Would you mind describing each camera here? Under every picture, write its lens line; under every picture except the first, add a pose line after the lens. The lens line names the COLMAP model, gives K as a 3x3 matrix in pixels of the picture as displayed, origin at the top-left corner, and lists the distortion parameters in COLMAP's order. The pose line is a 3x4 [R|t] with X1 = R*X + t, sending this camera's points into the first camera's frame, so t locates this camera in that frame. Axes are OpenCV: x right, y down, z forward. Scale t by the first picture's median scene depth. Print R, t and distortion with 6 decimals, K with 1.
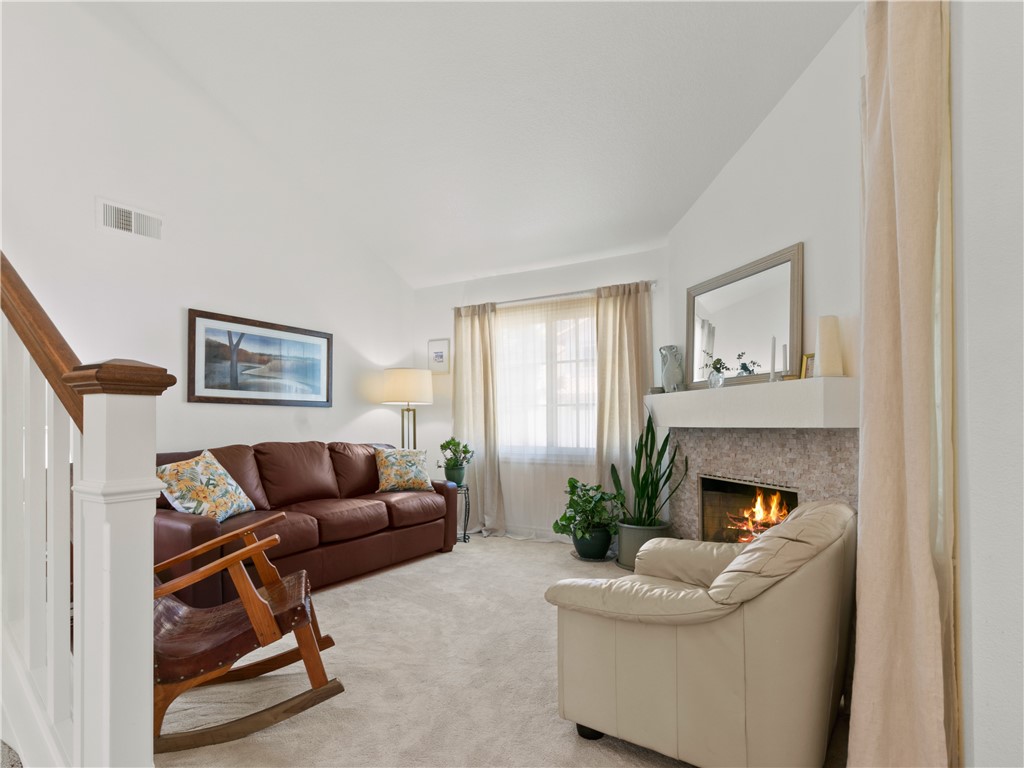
lens RADIAL K [[550.8, 0, 530.7], [0, 550.8, 418.1], [0, 0, 1]] dist [0.000322, 0.003457]
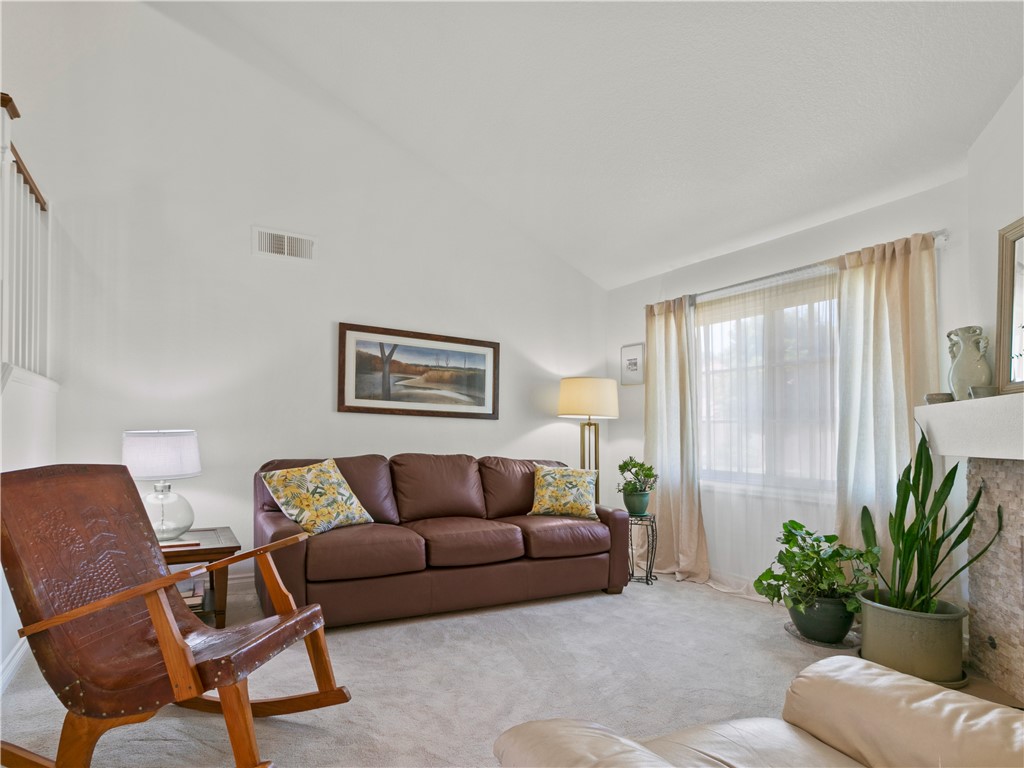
lens RADIAL K [[550.8, 0, 473.3], [0, 550.8, 420.7], [0, 0, 1]] dist [0.000322, 0.003457]
pose [[0.853439, 0.010815, -0.521080, 0.104157], [-0.024489, 0.999513, -0.019363, 0.001533], [0.520616, 0.029285, 0.853288, 0.174202]]
